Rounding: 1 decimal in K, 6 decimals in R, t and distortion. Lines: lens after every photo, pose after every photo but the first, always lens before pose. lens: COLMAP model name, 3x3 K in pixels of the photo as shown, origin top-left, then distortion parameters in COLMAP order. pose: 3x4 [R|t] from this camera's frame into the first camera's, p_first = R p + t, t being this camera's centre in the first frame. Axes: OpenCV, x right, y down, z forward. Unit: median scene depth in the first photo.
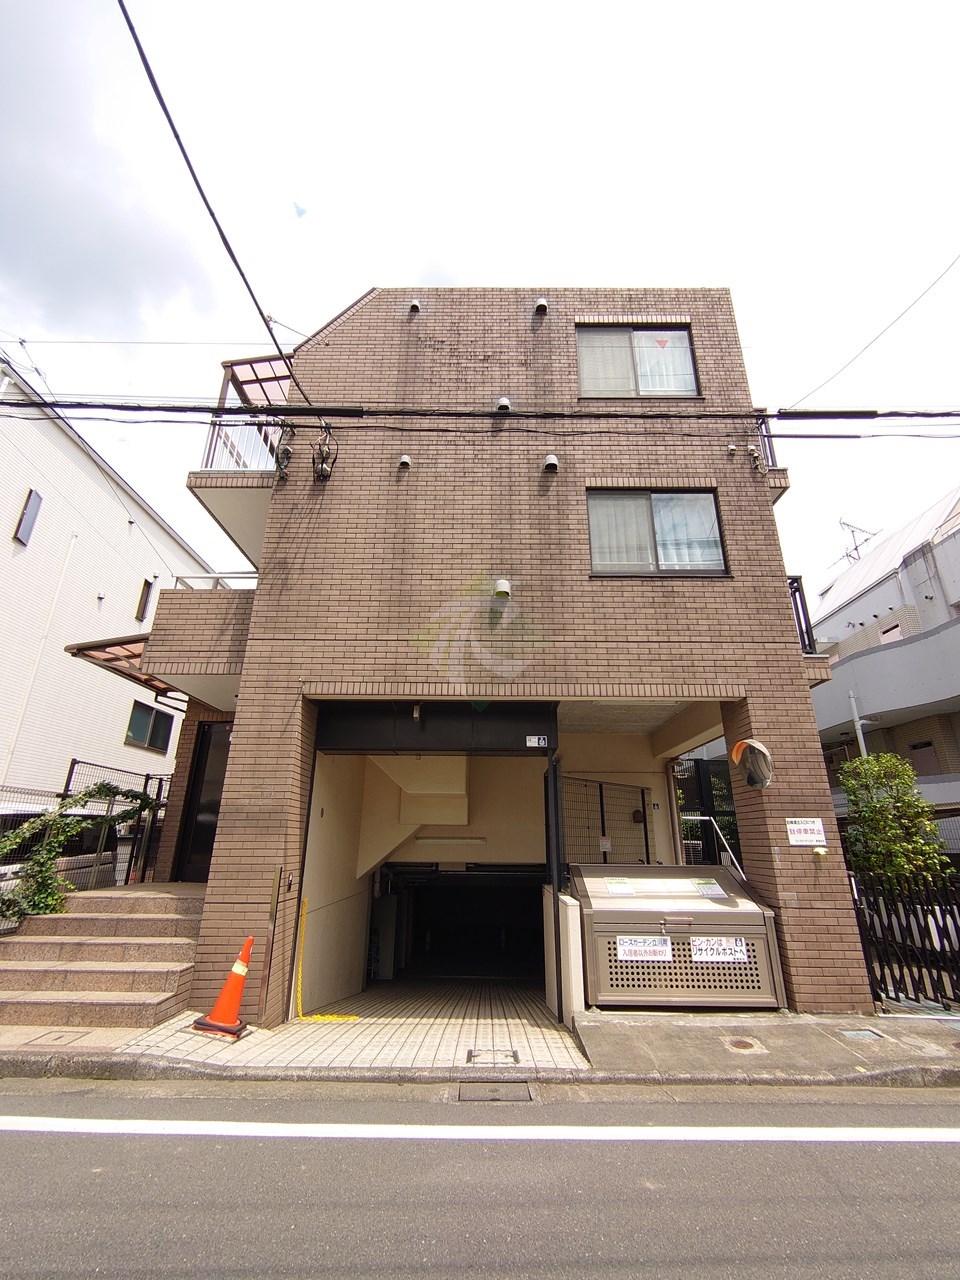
lens RADIAL K [[552.9, 0, 474.8], [0, 552.9, 643.1], [0, 0, 1]] dist [-0.002797, -0.001302]
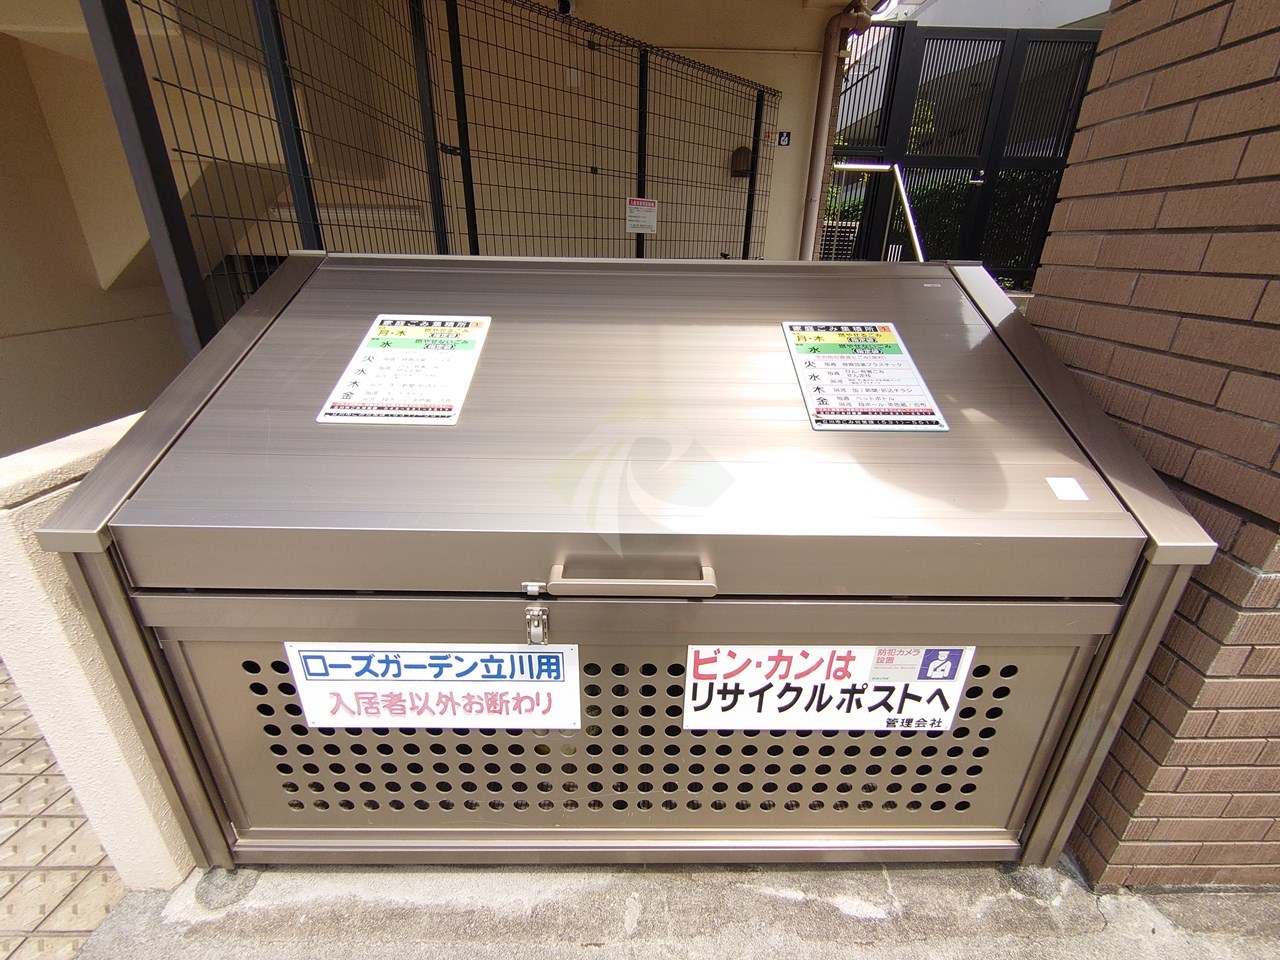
lens RADIAL K [[552.9, 0, 638.9], [0, 552.9, 485.2], [0, 0, 1]] dist [-0.002797, -0.001302]
pose [[0.999589, -0.006732, 0.027850, 0.370440], [-0.014198, 0.727886, 0.685551, 0.370473], [-0.024886, -0.685665, 0.727492, 0.907146]]
